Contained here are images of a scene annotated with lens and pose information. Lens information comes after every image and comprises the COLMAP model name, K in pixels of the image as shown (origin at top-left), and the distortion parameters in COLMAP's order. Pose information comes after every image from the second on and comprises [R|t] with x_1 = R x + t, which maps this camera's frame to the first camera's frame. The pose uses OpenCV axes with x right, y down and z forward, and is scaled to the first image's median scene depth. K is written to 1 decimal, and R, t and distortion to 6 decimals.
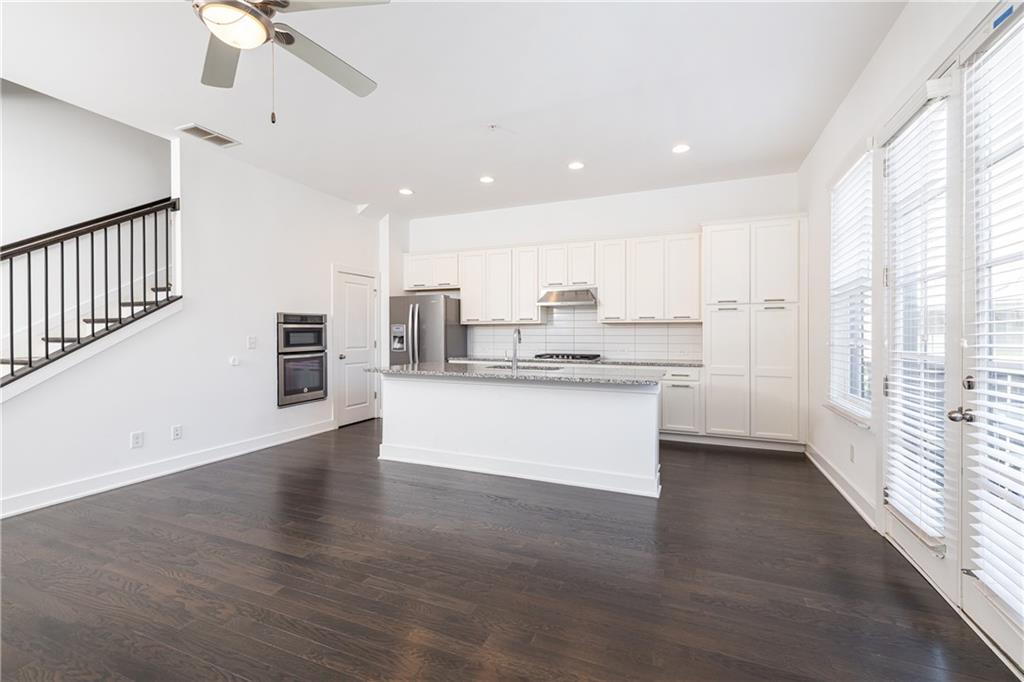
lens RADIAL K [[444.1, 0, 560.6], [0, 444.1, 332.8], [0, 0, 1]] dist [0.004059, -0.000969]
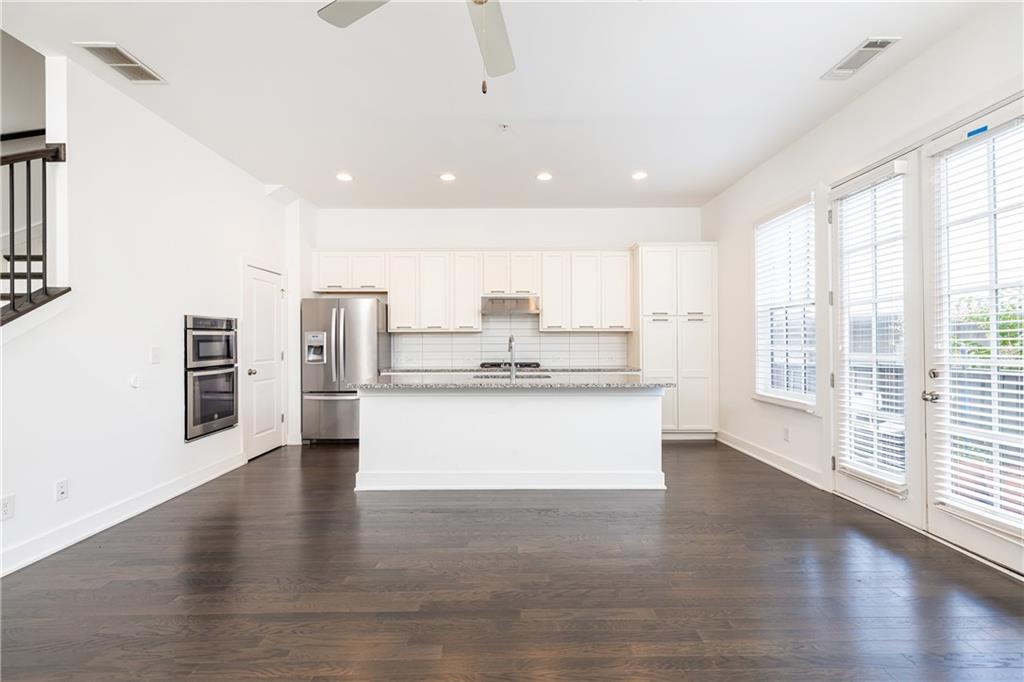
lens RADIAL K [[444.1, 0, 519.3], [0, 444.1, 338.0], [0, 0, 1]] dist [0.004059, -0.000969]
pose [[0.919977, 0.000409, 0.391972, -0.425687], [0.003273, 0.999957, -0.008725, 0.001941], [-0.391958, 0.009310, 0.919936, 0.091360]]
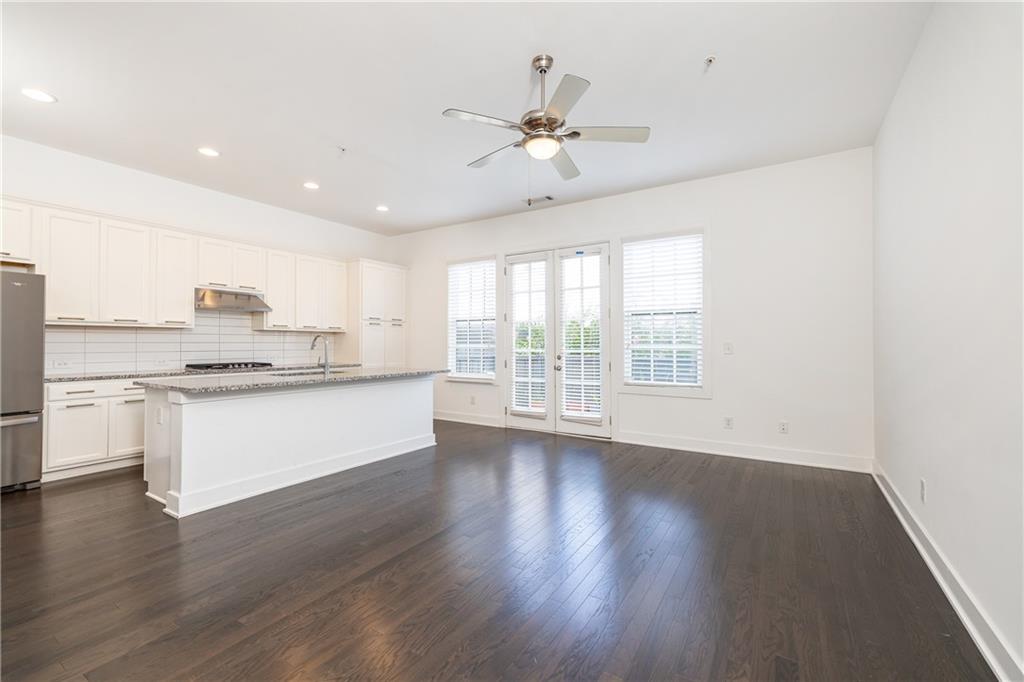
lens RADIAL K [[444.1, 0, 506.8], [0, 444.1, 332.1], [0, 0, 1]] dist [0.004059, -0.000969]
pose [[0.170171, 0.023488, 0.985135, -0.982868], [-0.003427, 0.999724, -0.023244, 0.004817], [-0.985409, 0.000580, 0.170204, 0.359789]]
